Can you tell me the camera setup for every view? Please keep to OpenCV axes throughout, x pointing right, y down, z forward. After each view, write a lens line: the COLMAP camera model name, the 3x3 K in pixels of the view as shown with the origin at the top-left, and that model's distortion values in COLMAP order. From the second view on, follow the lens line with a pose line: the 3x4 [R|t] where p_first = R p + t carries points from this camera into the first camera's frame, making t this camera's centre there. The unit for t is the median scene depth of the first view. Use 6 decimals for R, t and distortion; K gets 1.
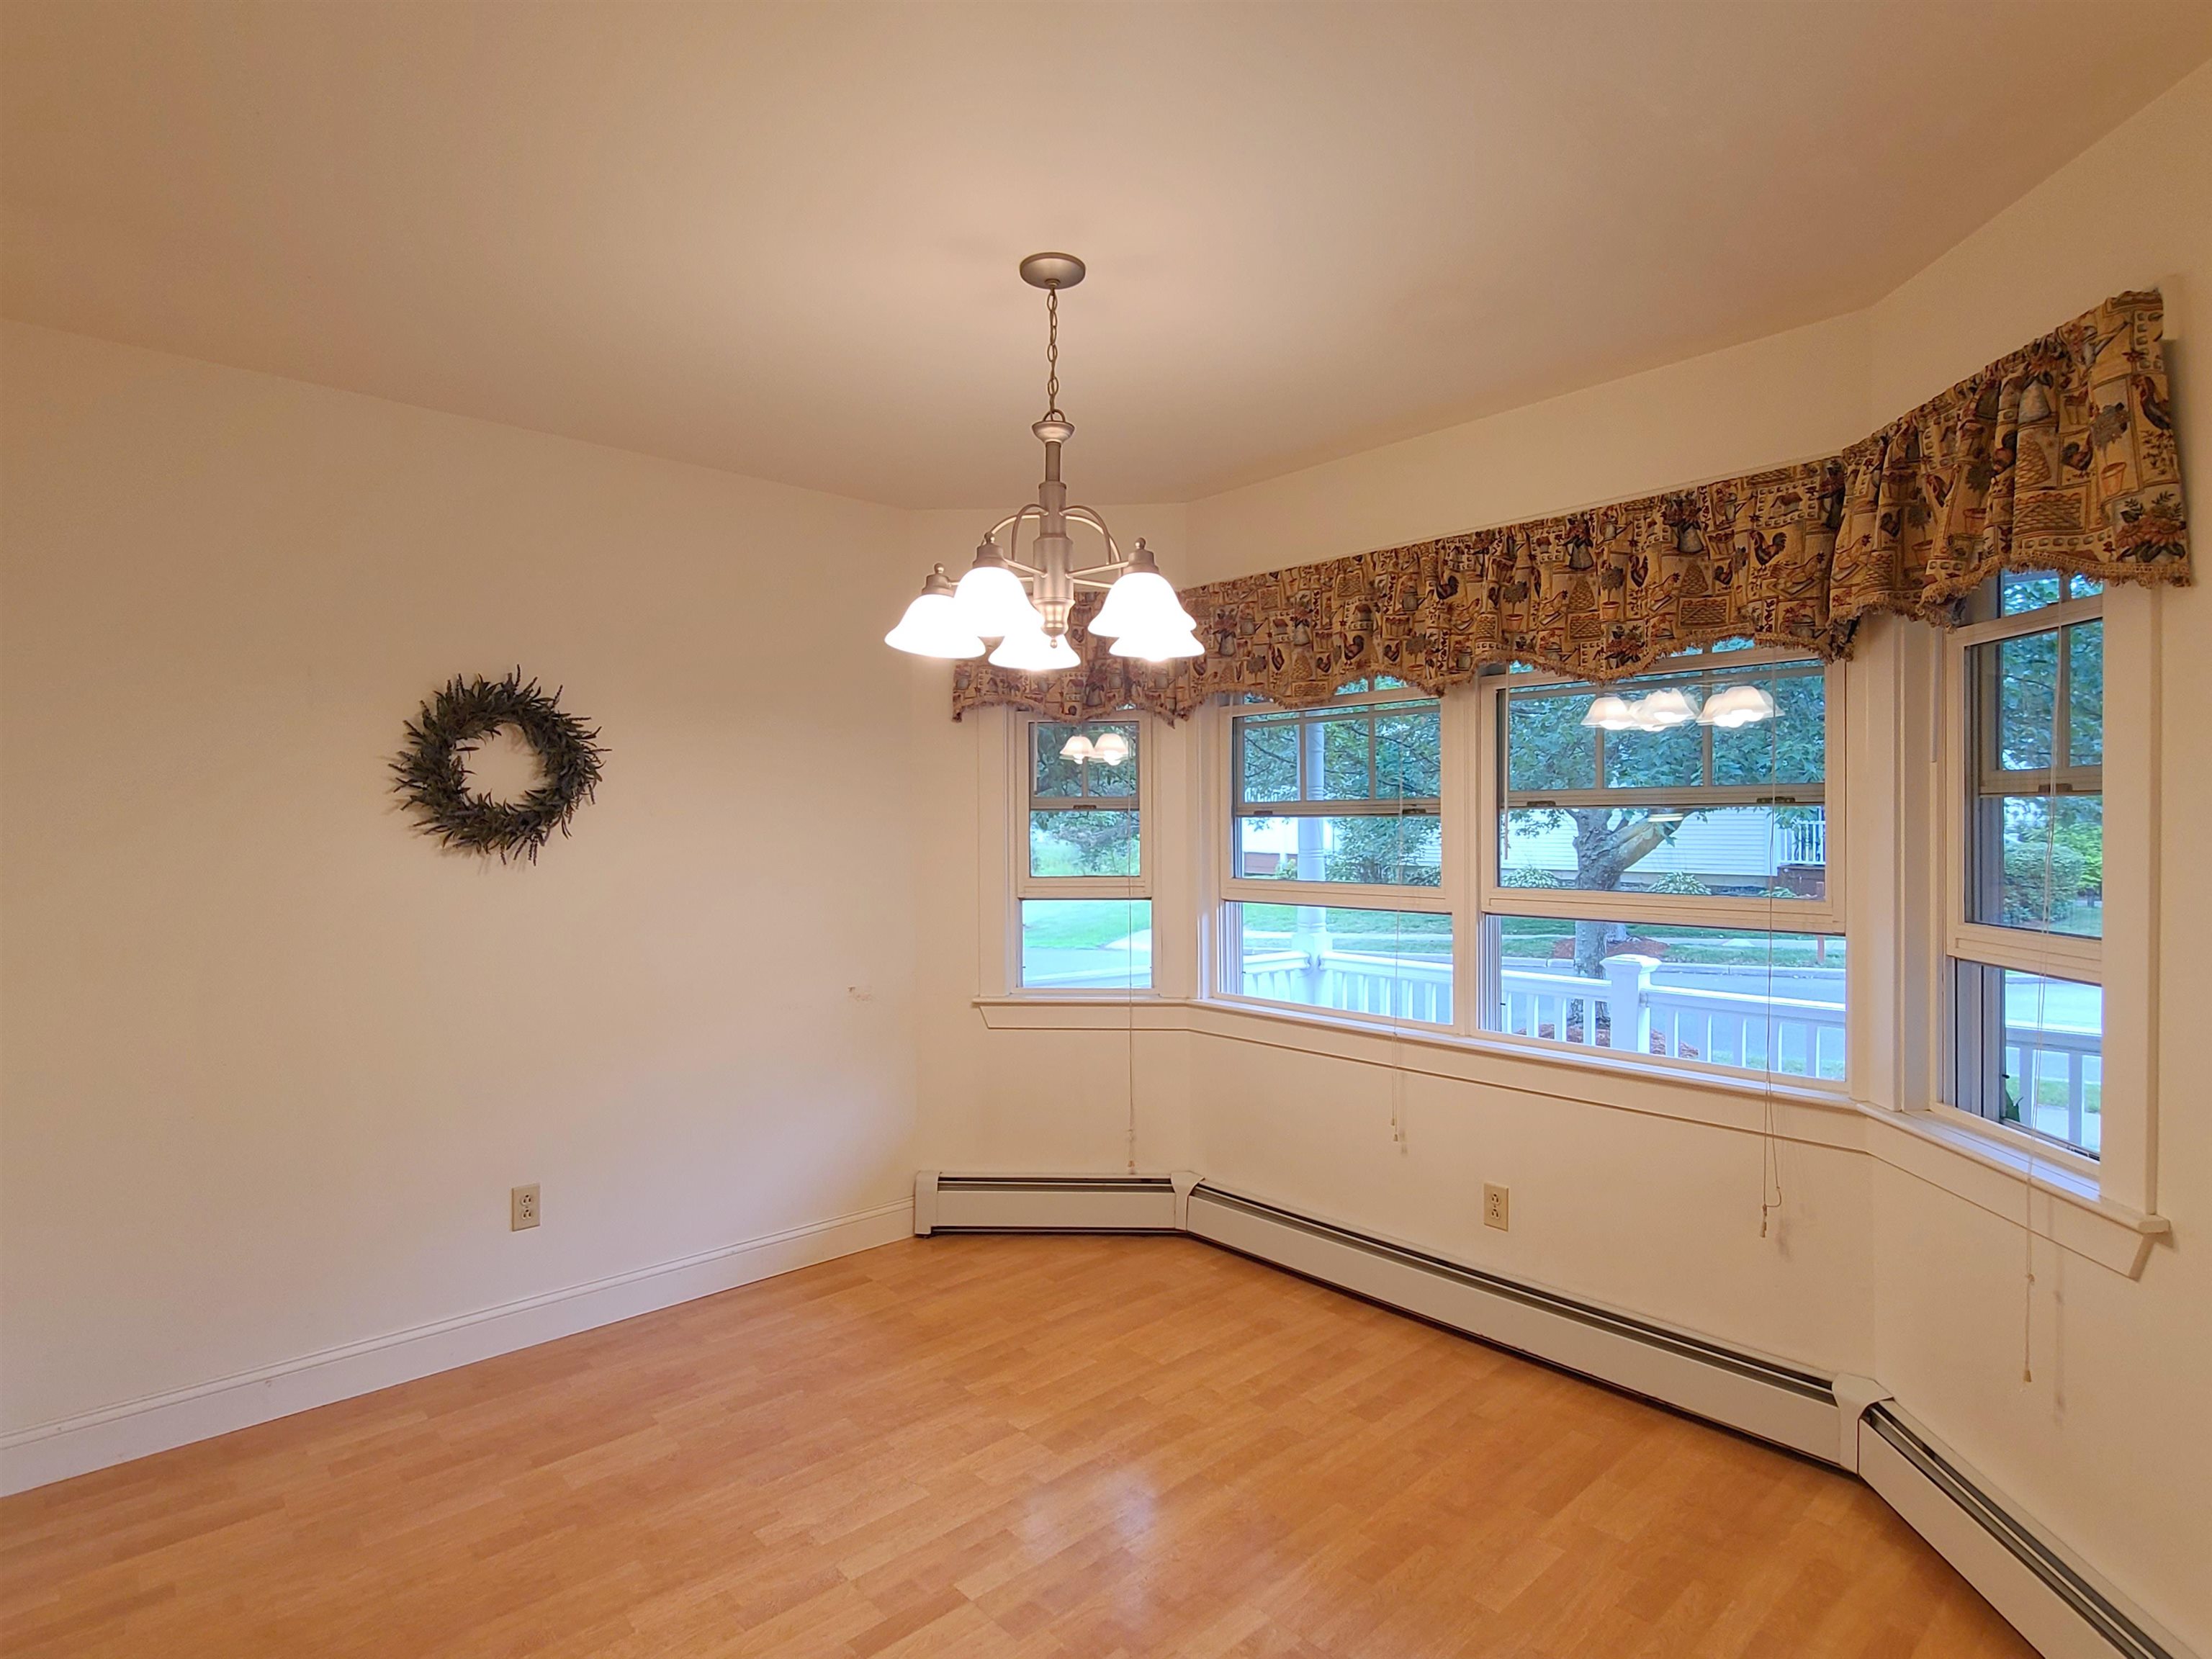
lens RADIAL K [[1139.1, 0, 1125.4], [0, 1139.1, 830.7], [0, 0, 1]] dist [-0.002114, -0.000439]
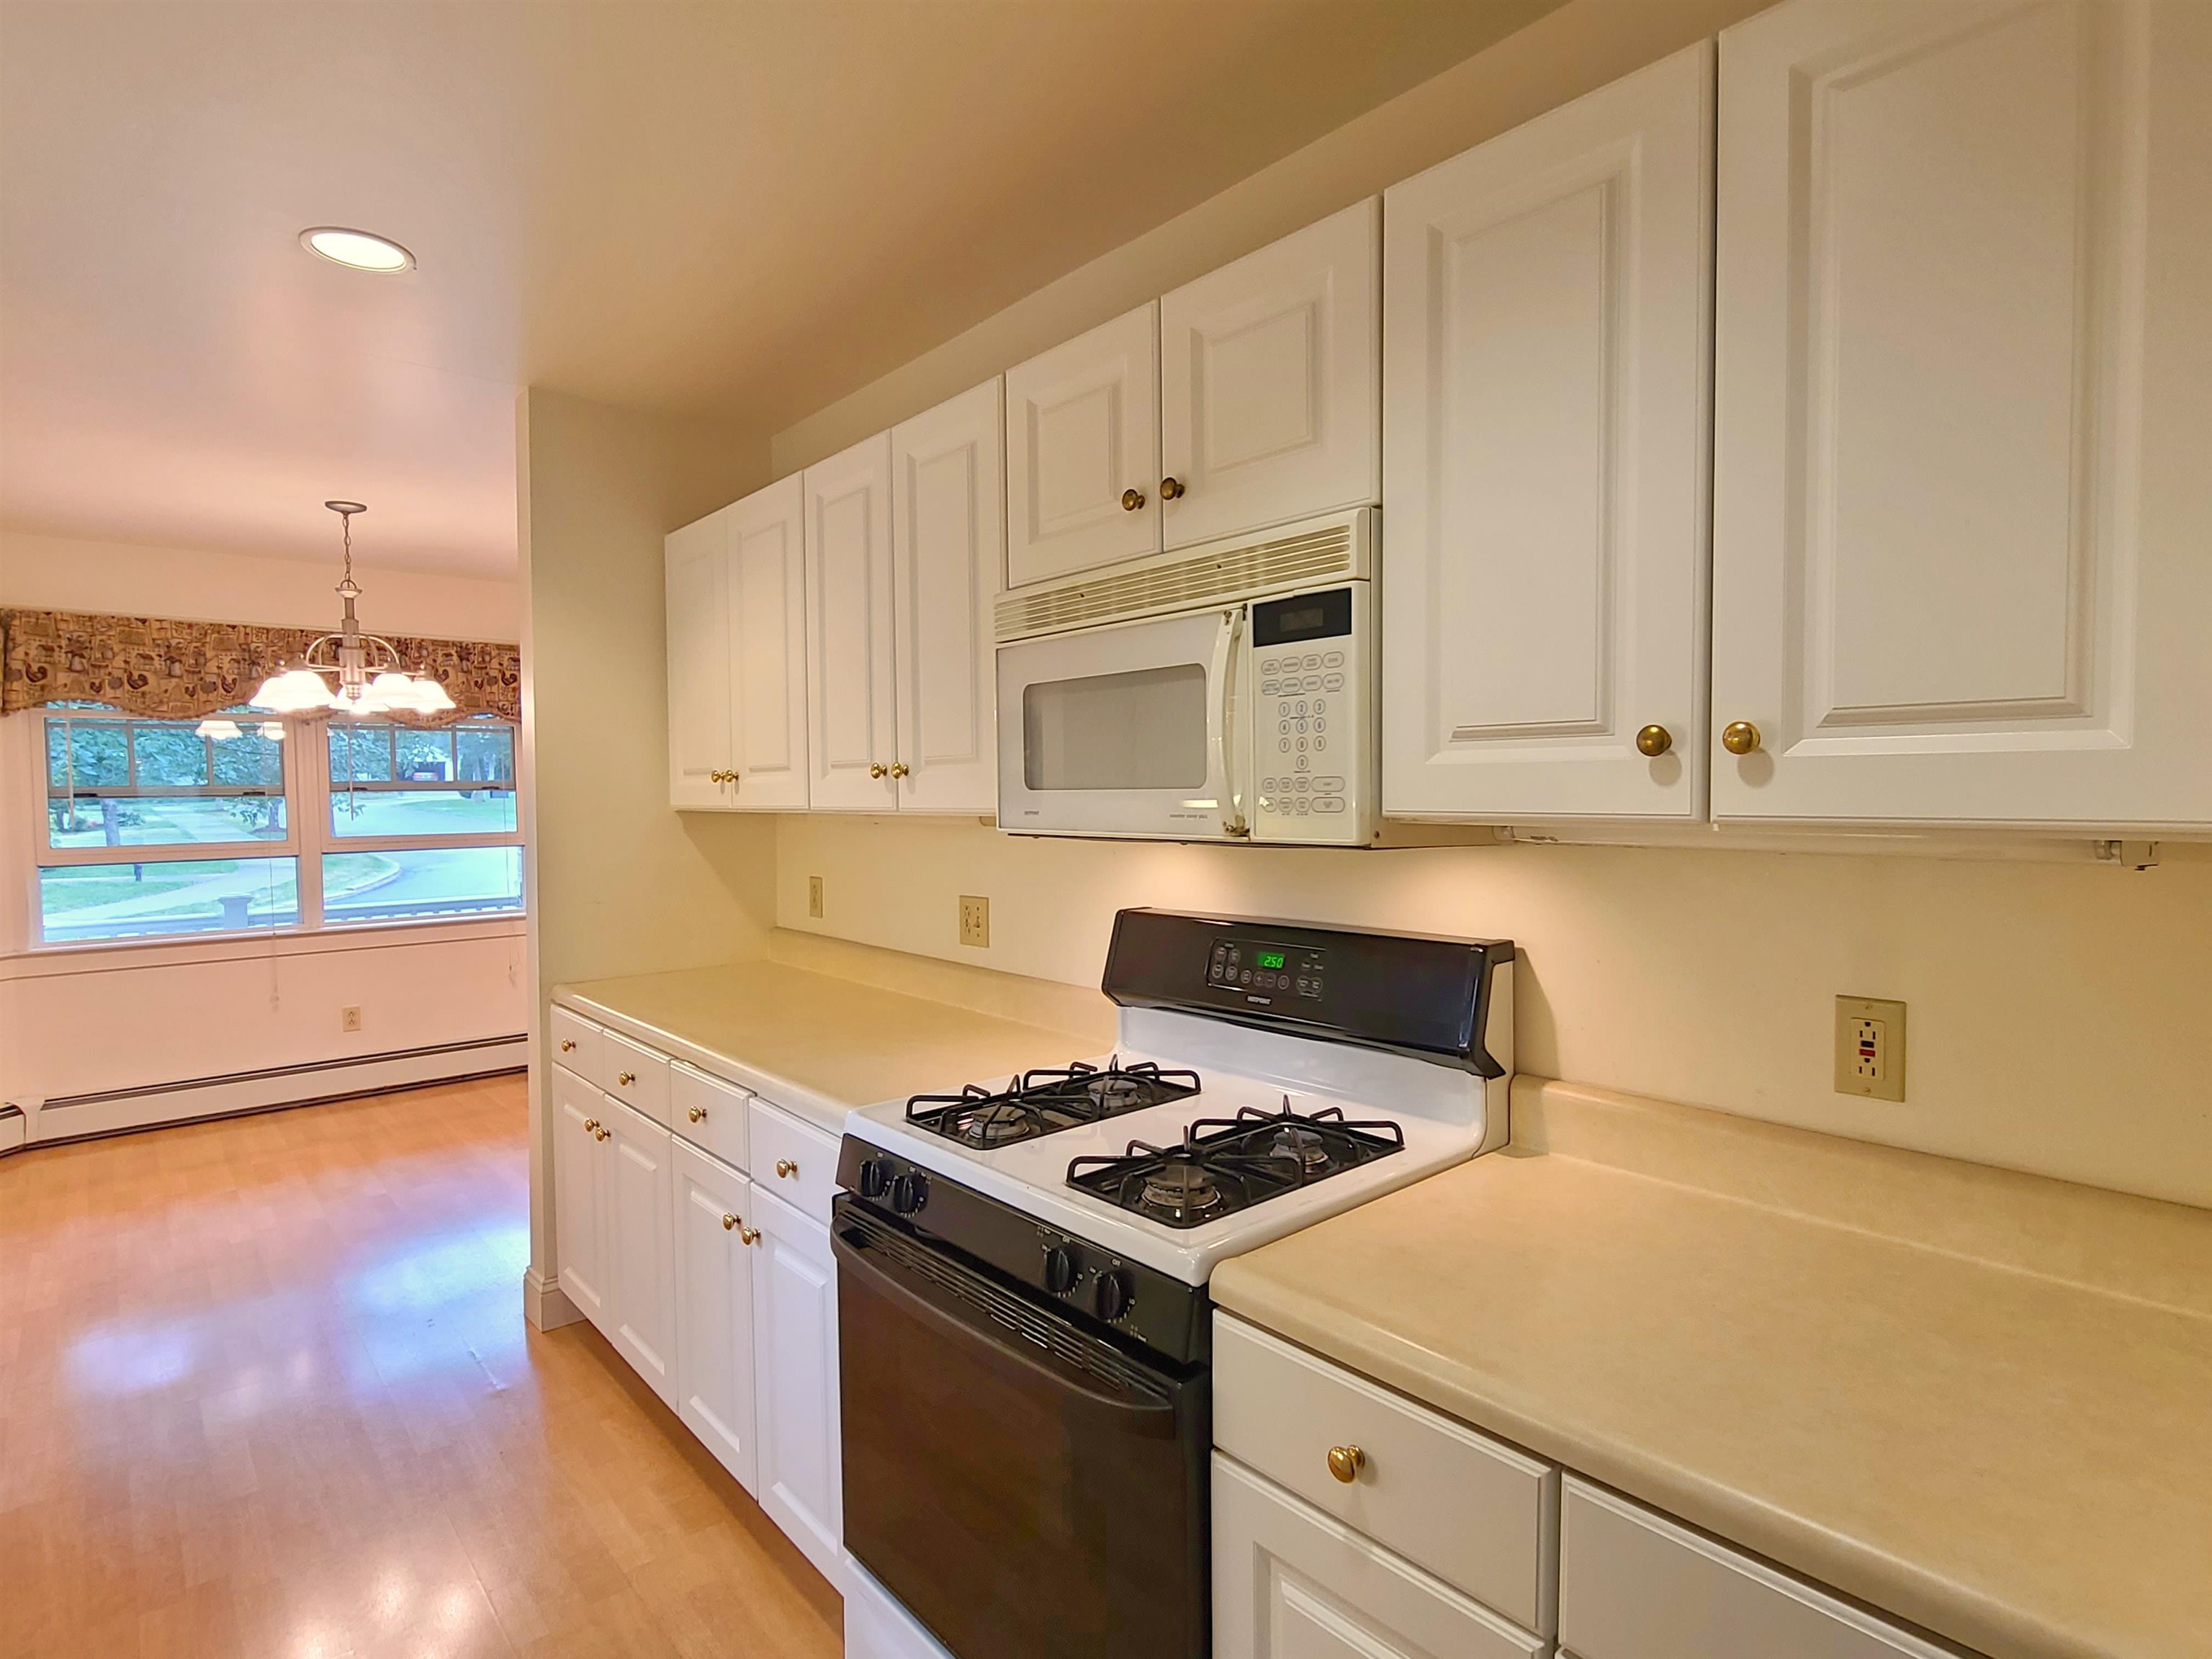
lens RADIAL K [[1139.1, 0, 1125.4], [0, 1139.1, 830.7], [0, 0, 1]] dist [-0.002114, -0.000439]
pose [[0.003063, -0.034772, 0.999391, -1.483467], [0.021946, 0.999157, 0.034697, 0.006606], [-0.999754, 0.021827, 0.003823, -0.218356]]
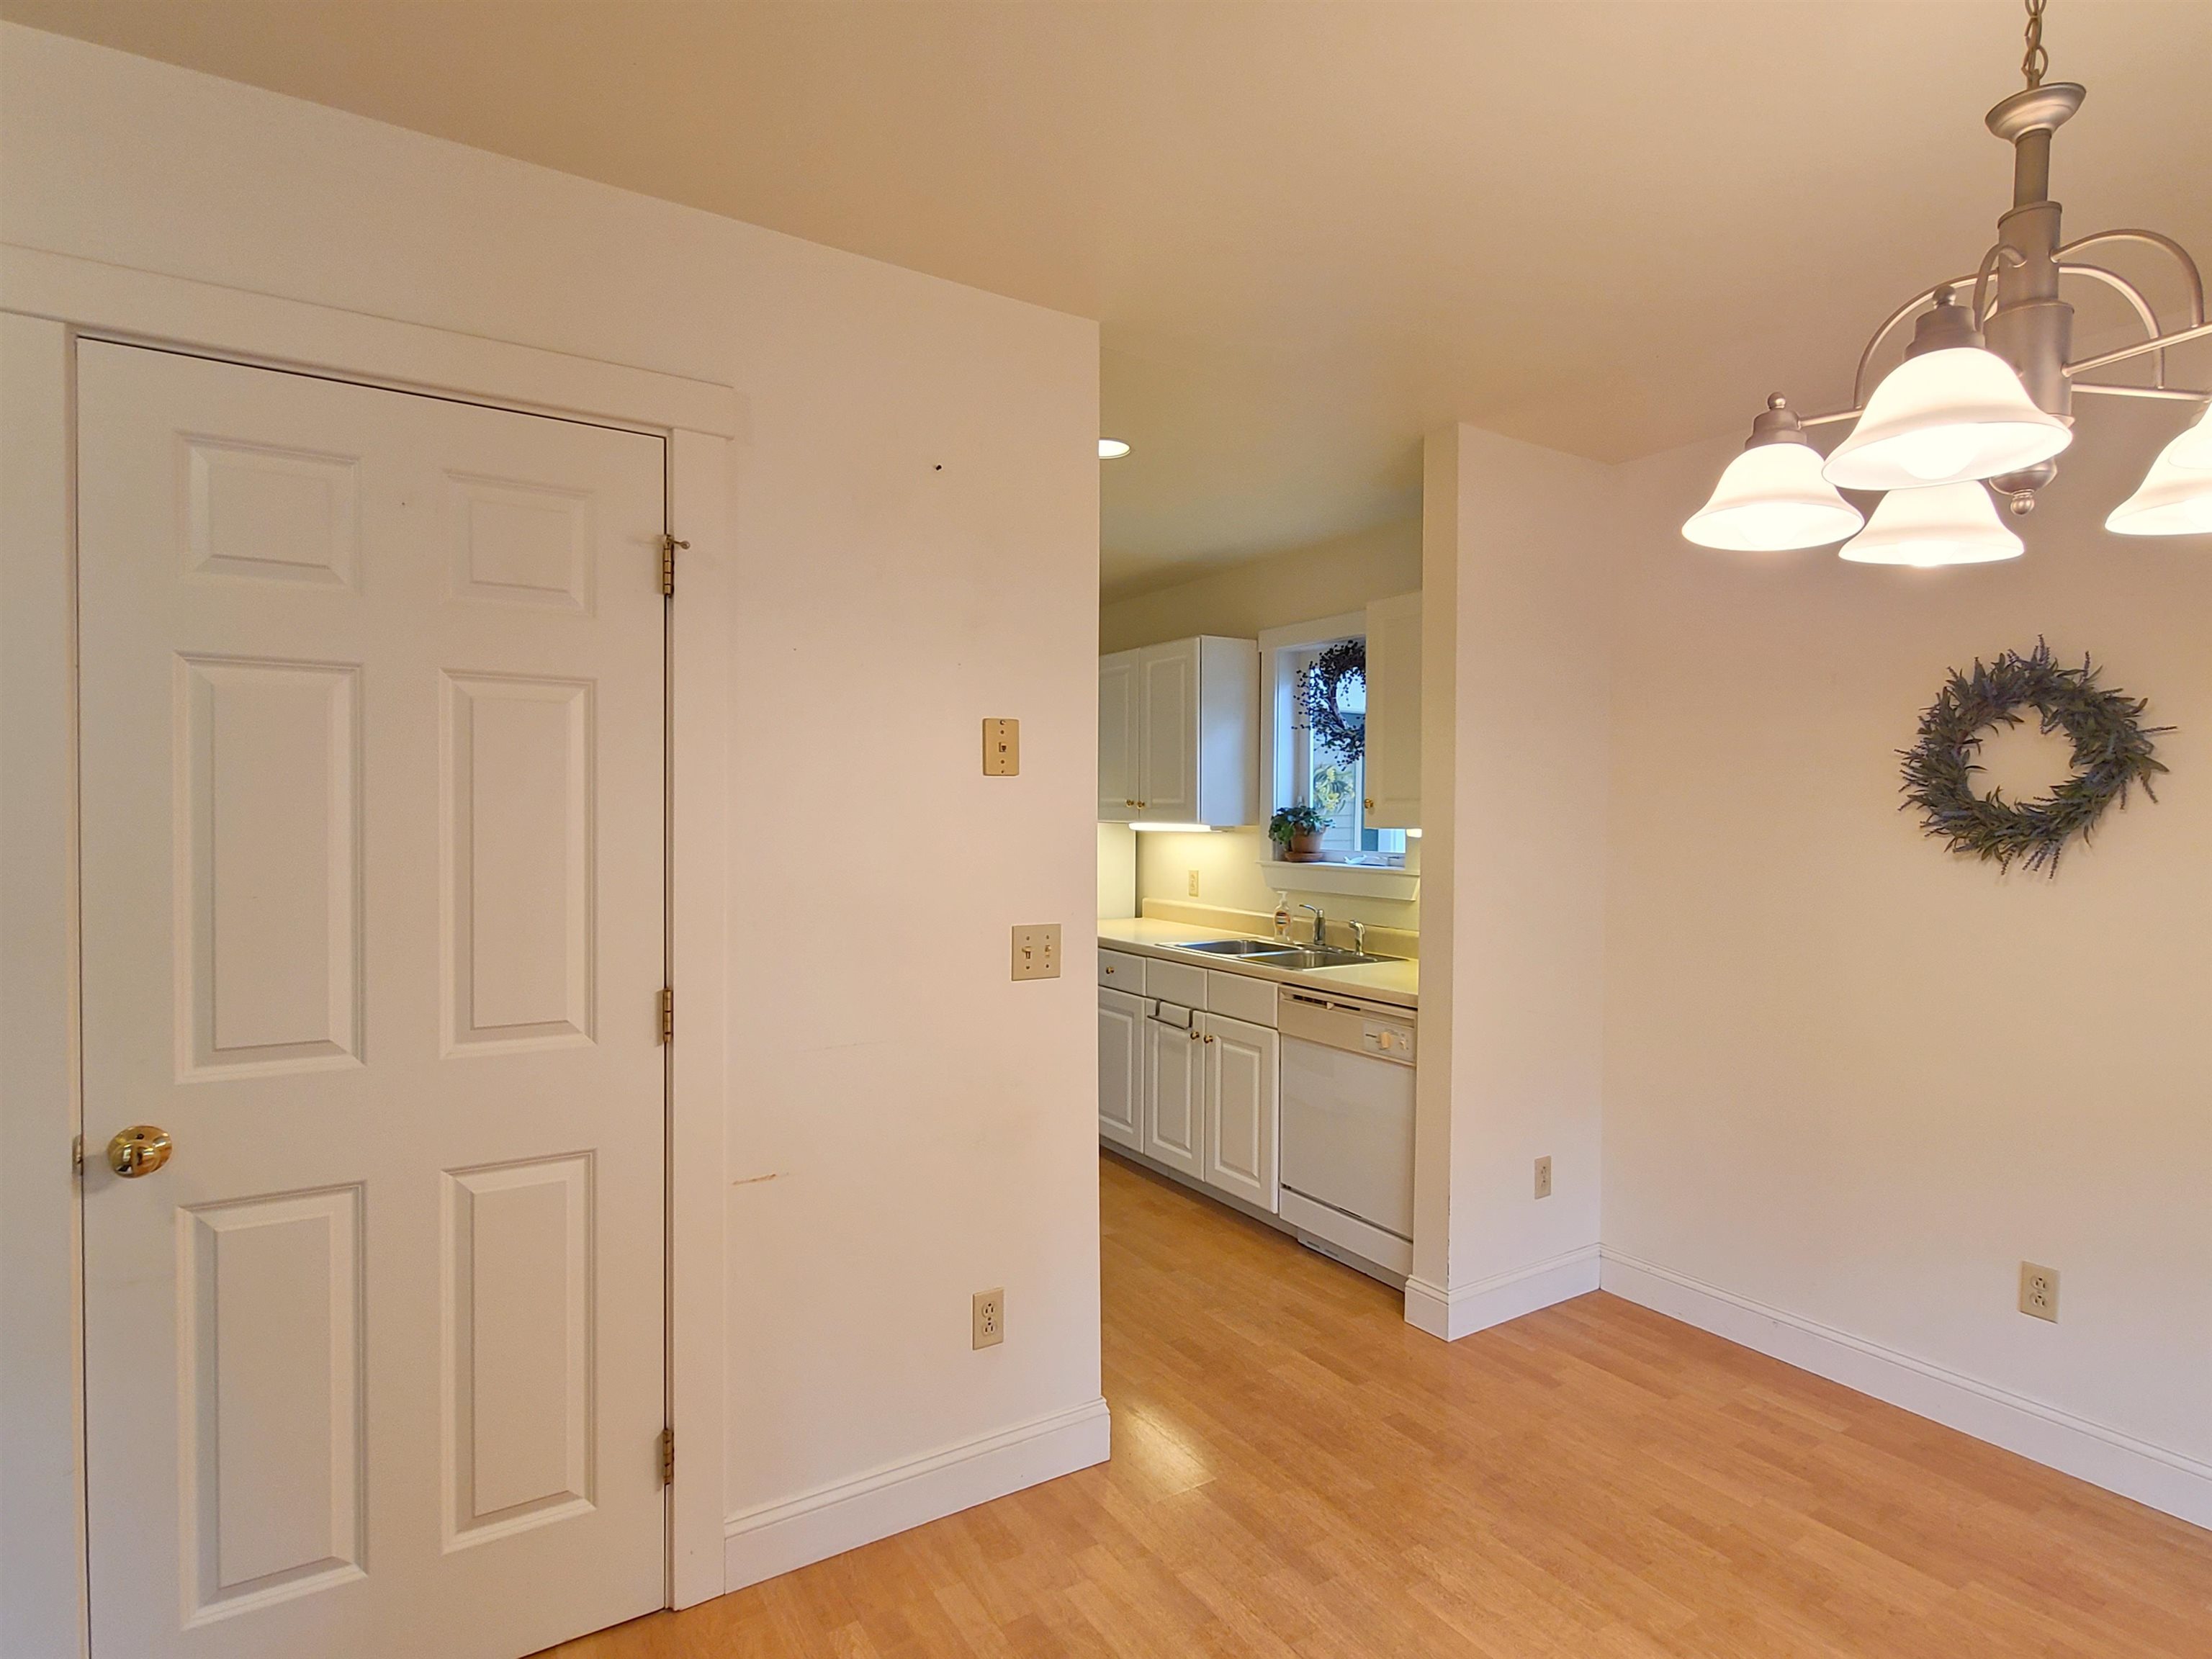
lens RADIAL K [[1139.1, 0, 1125.4], [0, 1139.1, 830.7], [0, 0, 1]] dist [-0.002114, -0.000439]
pose [[-0.162542, 0.015383, -0.986582, 0.413108], [-0.019629, 0.999630, 0.018821, -0.006299], [0.986506, 0.022425, -0.162180, 0.502421]]
